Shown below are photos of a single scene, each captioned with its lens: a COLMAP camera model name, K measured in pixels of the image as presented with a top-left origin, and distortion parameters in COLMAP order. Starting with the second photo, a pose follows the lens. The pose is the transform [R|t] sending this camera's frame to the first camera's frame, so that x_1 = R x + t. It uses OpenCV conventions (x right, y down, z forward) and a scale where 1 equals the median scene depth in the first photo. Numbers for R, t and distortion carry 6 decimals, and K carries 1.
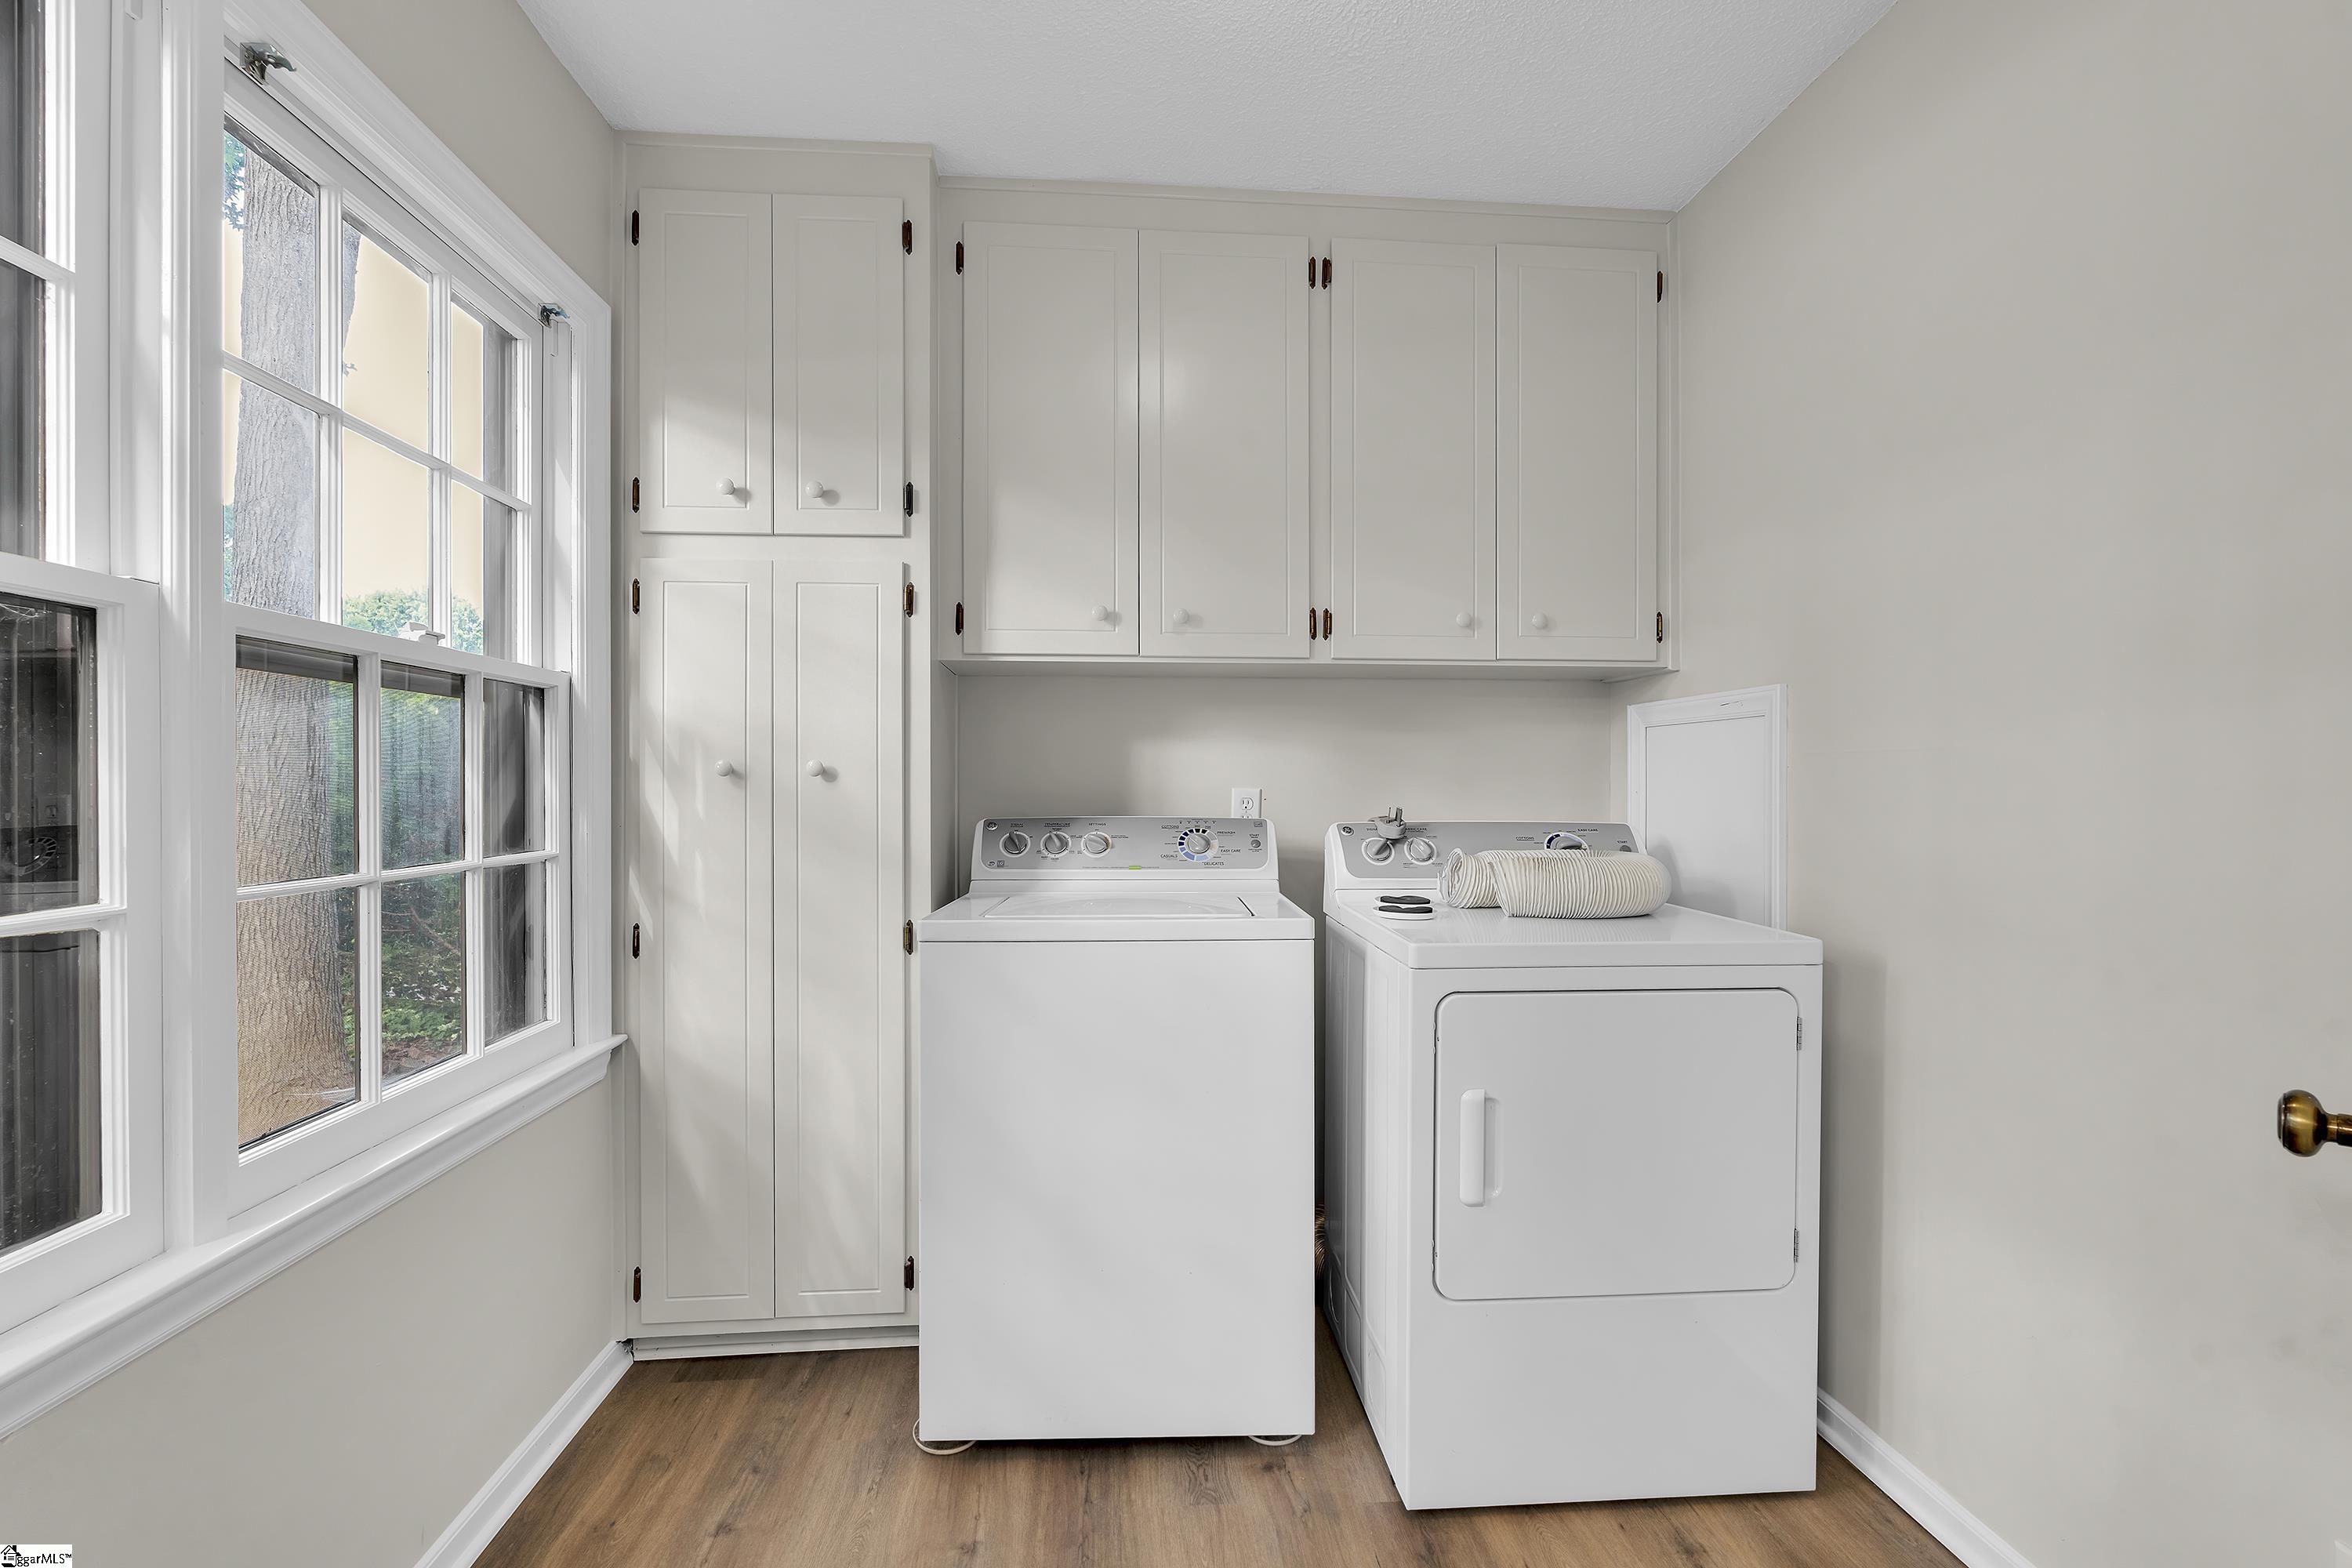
lens RADIAL K [[1027.3, 0, 1178.5], [0, 1027.3, 781.1], [0, 0, 1]] dist [-0.012222, -0.000032]
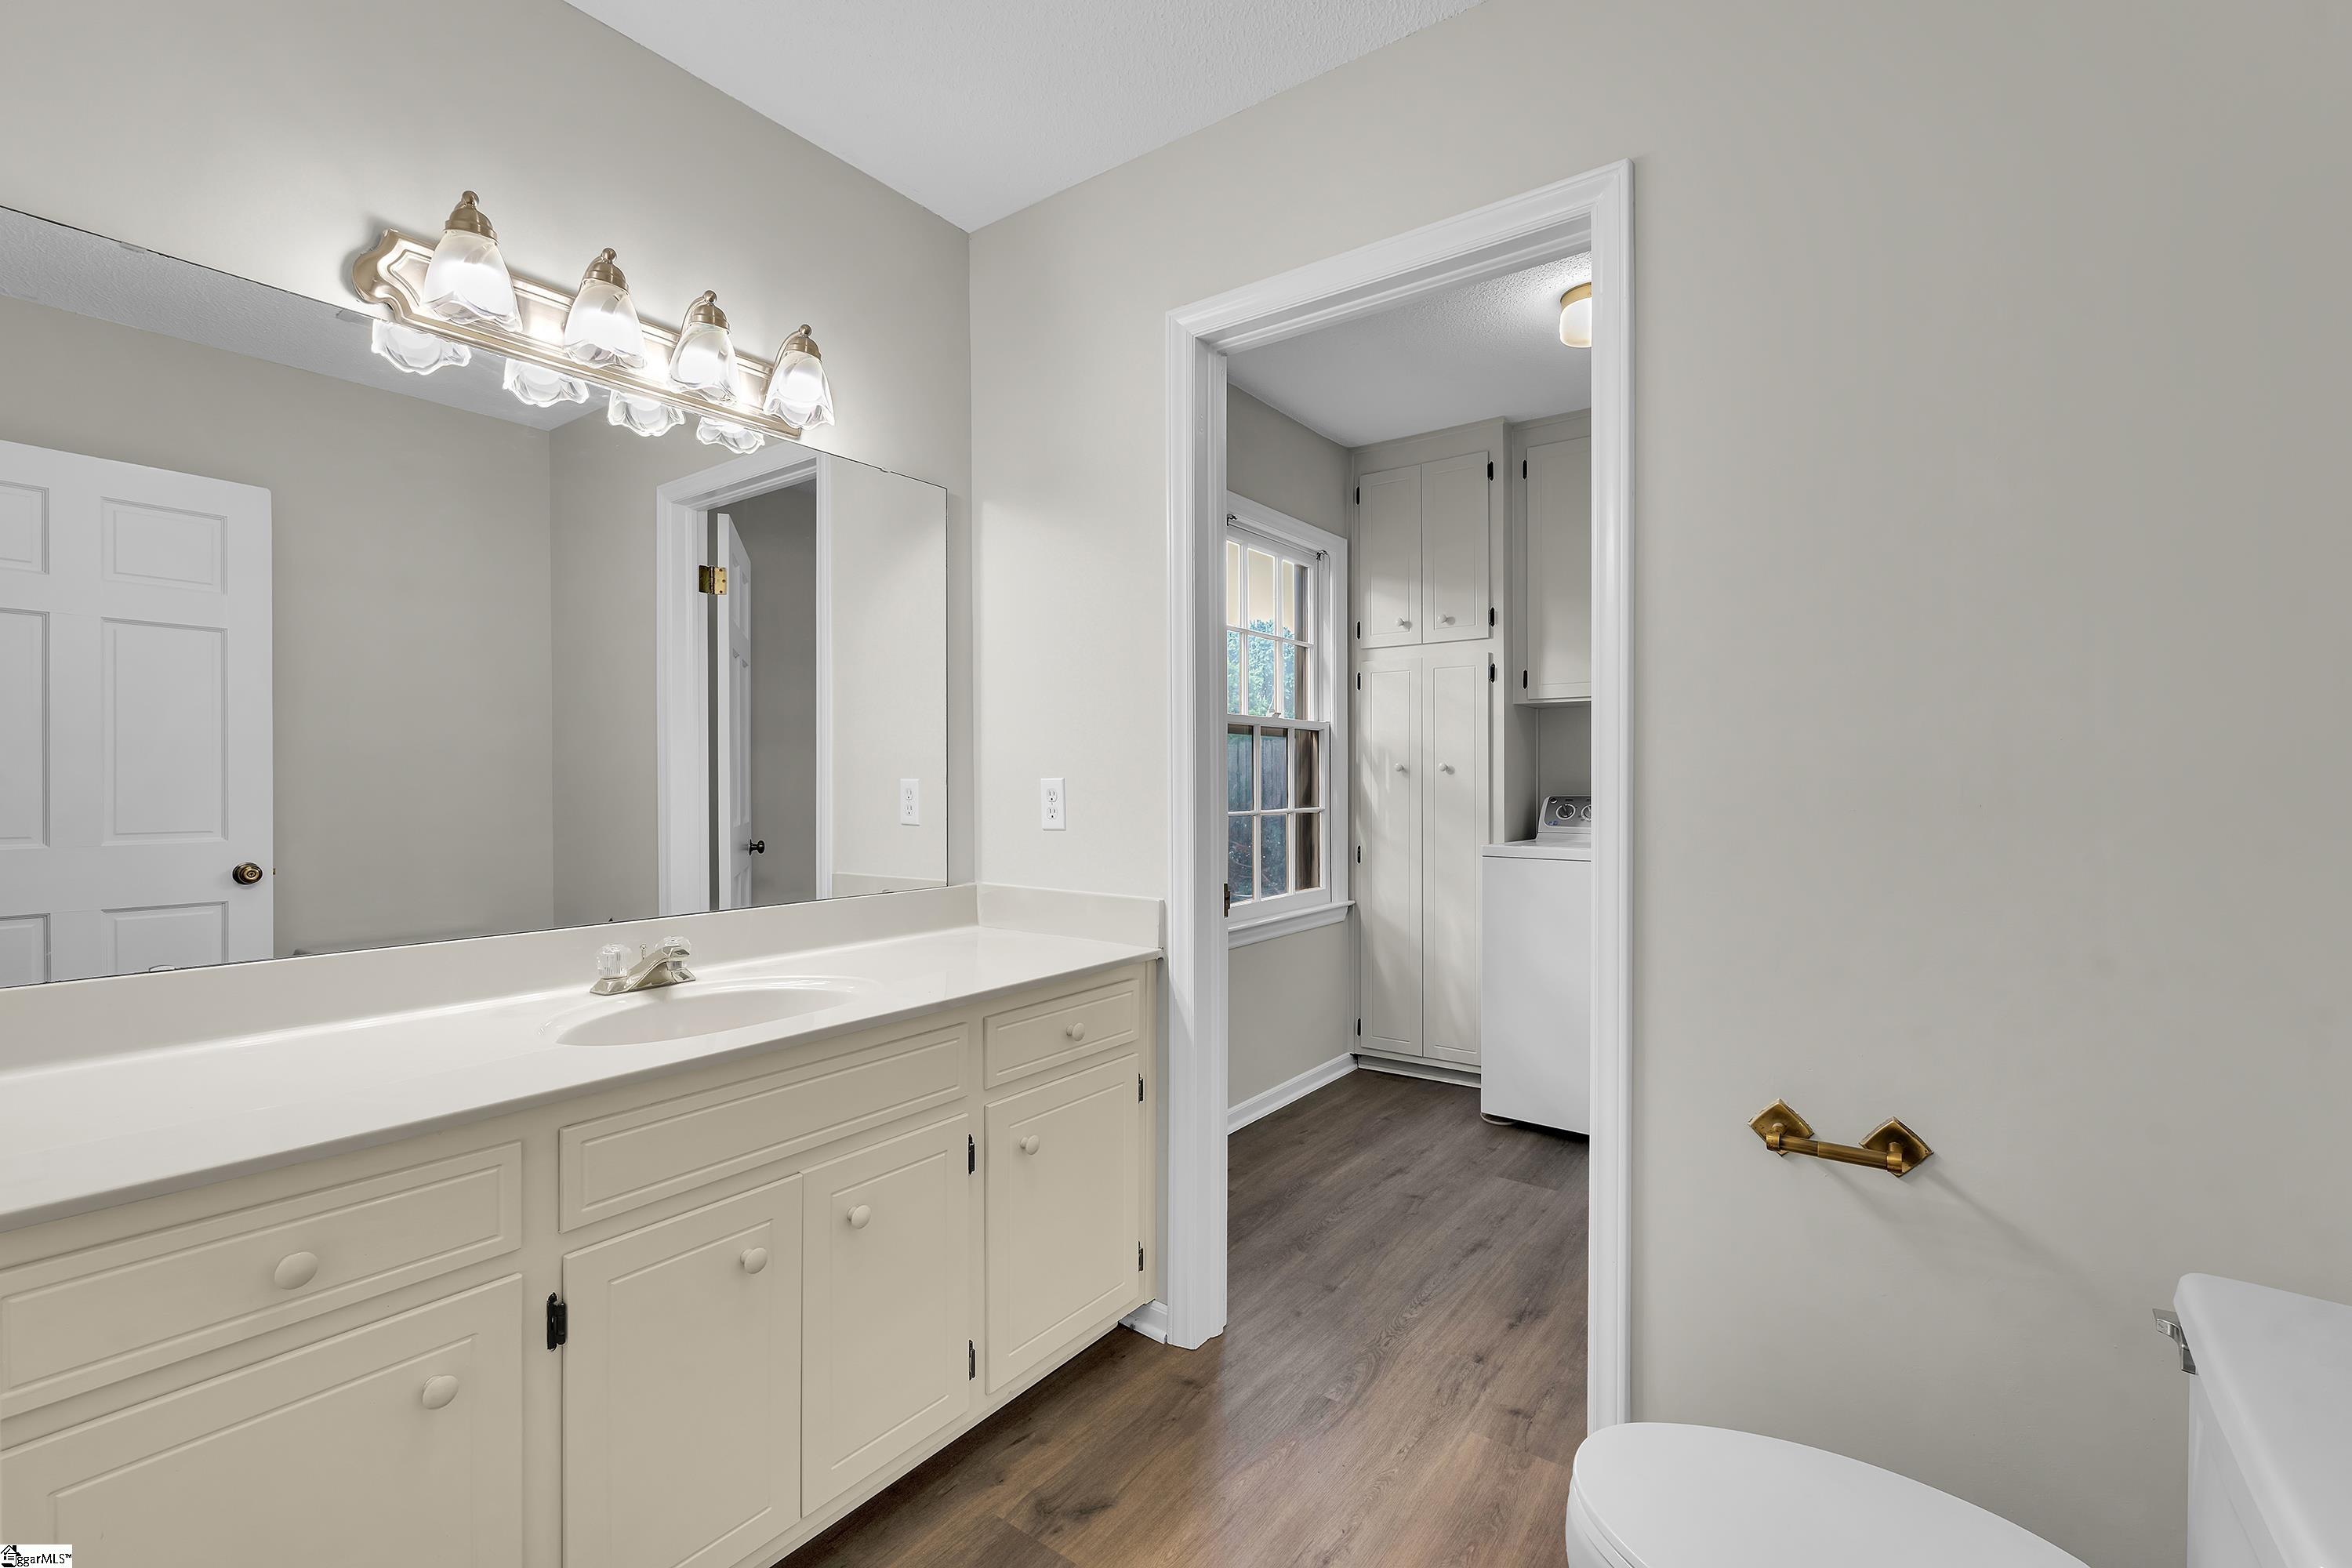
lens RADIAL K [[1027.3, 0, 1181.1], [0, 1027.3, 786.2], [0, 0, 1]] dist [-0.012222, -0.000032]
pose [[0.757866, 0.001833, -0.652408, 0.520657], [0.002277, 0.999983, 0.005455, 0.012038], [0.652407, -0.005620, 0.757848, -0.754762]]
